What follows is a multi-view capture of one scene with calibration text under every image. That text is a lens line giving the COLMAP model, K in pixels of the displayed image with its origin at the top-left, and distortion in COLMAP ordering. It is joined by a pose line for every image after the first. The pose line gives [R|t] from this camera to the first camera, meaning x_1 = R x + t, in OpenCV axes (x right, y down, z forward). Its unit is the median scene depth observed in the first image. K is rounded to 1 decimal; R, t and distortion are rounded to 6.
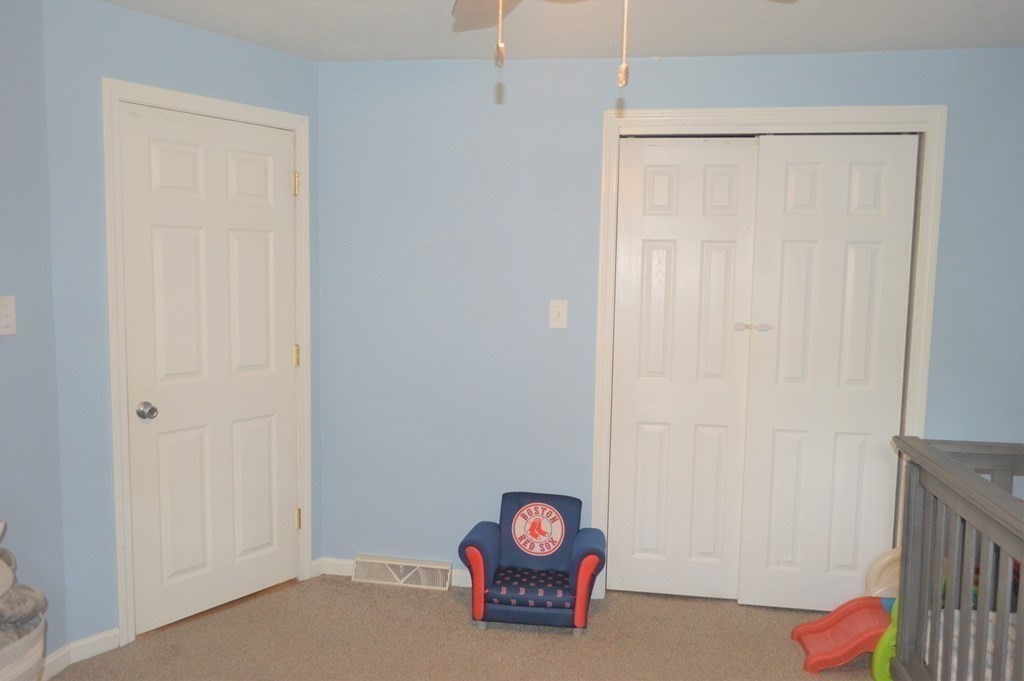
lens RADIAL K [[833.3, 0, 512.0], [0, 833.3, 340.5], [0, 0, 1]] dist [-0.005445, -0.004294]
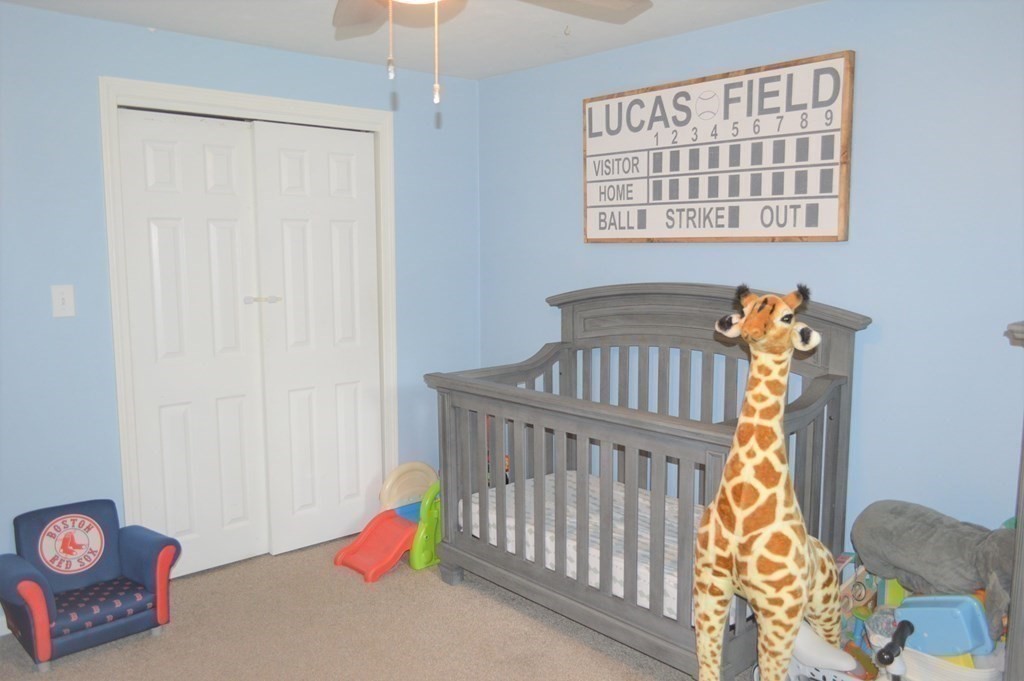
lens RADIAL K [[813.6, 0, 517.2], [0, 813.6, 345.9], [0, 0, 1]] dist [-0.006304, 0.004303]
pose [[0.621895, -0.115072, 0.774600, -0.322451], [0.088628, 0.993132, 0.076381, -0.007607], [-0.778069, 0.021150, 0.627823, 0.081903]]
